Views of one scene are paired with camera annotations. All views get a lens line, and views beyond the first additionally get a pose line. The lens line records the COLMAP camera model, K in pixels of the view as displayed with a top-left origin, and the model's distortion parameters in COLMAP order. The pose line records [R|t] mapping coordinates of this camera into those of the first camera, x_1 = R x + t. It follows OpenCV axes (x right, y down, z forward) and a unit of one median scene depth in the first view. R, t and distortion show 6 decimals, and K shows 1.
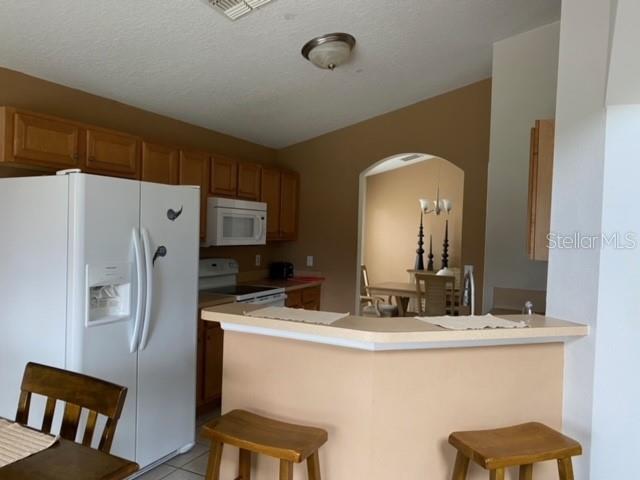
lens RADIAL K [[489.6, 0, 320.4], [0, 489.6, 241.6], [0, 0, 1]] dist [0.014657, -0.003538]
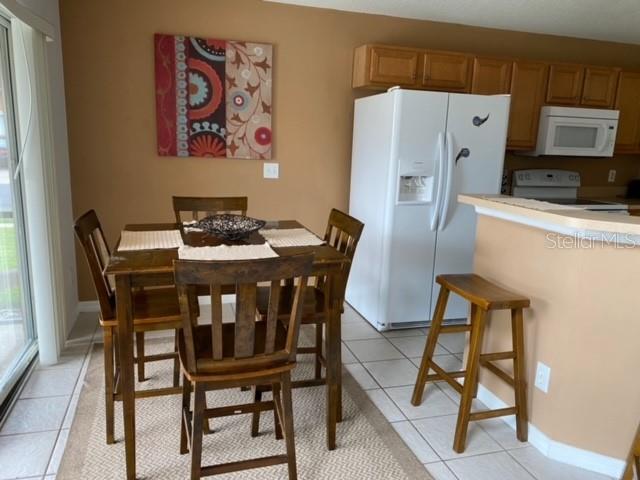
lens RADIAL K [[489.6, 0, 317.6], [0, 489.6, 240.4], [0, 0, 1]] dist [0.014657, -0.003538]
pose [[0.693590, 0.140562, -0.706523, 0.290554], [-0.033452, 0.986005, 0.163324, 0.045406], [0.719593, -0.089646, 0.688586, -0.094647]]
